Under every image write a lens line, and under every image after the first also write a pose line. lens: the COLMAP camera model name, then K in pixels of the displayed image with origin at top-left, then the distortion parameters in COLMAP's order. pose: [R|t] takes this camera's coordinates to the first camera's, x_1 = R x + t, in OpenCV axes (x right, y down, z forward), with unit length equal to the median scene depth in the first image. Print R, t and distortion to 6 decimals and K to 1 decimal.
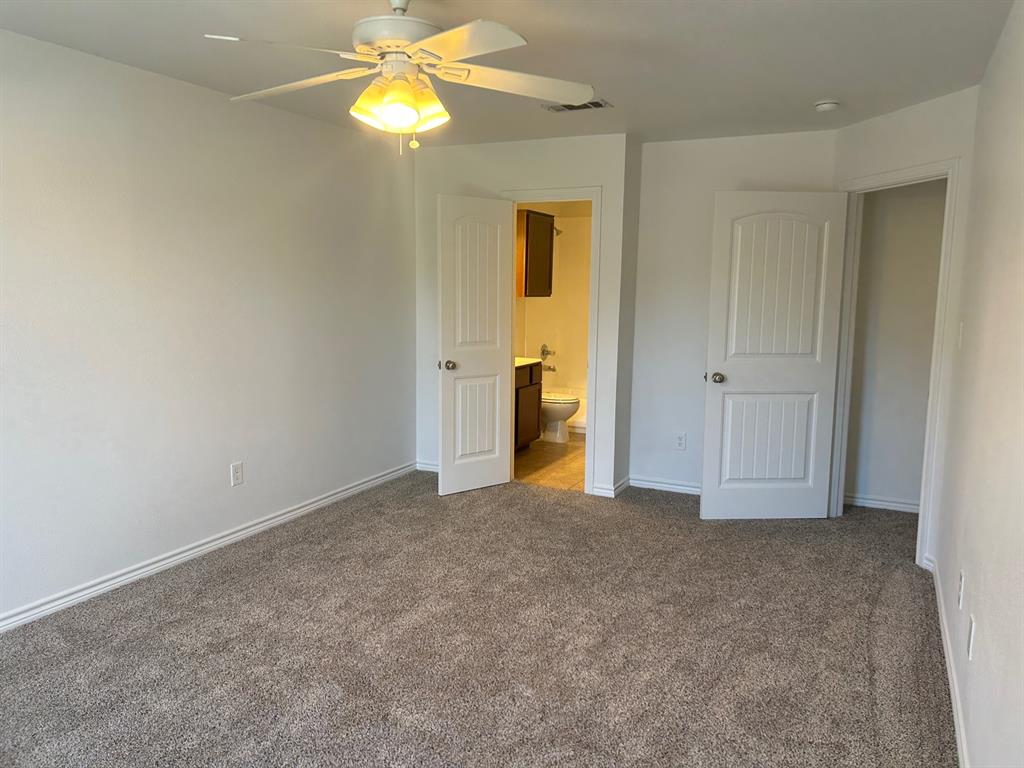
lens RADIAL K [[770.3, 0, 512.0], [0, 770.3, 384.0], [0, 0, 1]] dist [0.093288, -0.124064]
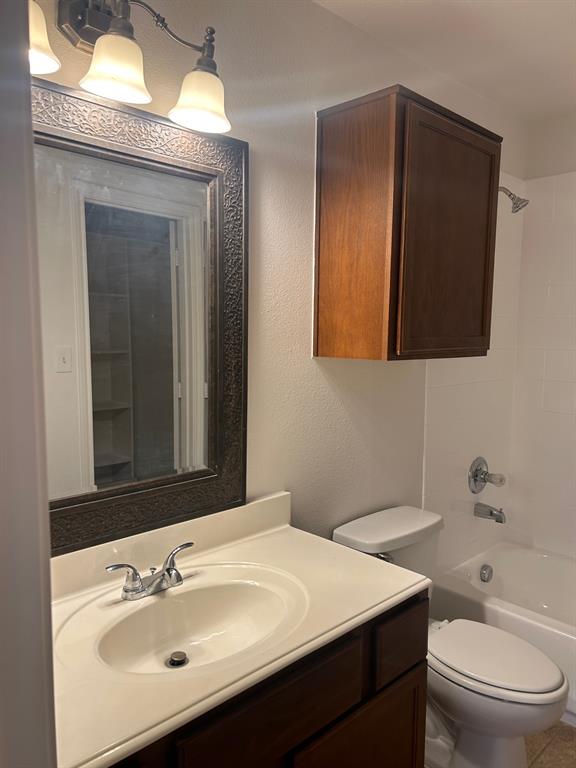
lens RADIAL K [[577.7, 0, 292.6], [0, 577.7, 386.9], [0, 0, 1]] dist [0.093288, -0.124064]
pose [[0.943971, 0.023383, -0.329200, 0.056984], [-0.036503, 0.998764, -0.033729, -0.087764], [0.328004, 0.043856, 0.943658, 0.721486]]
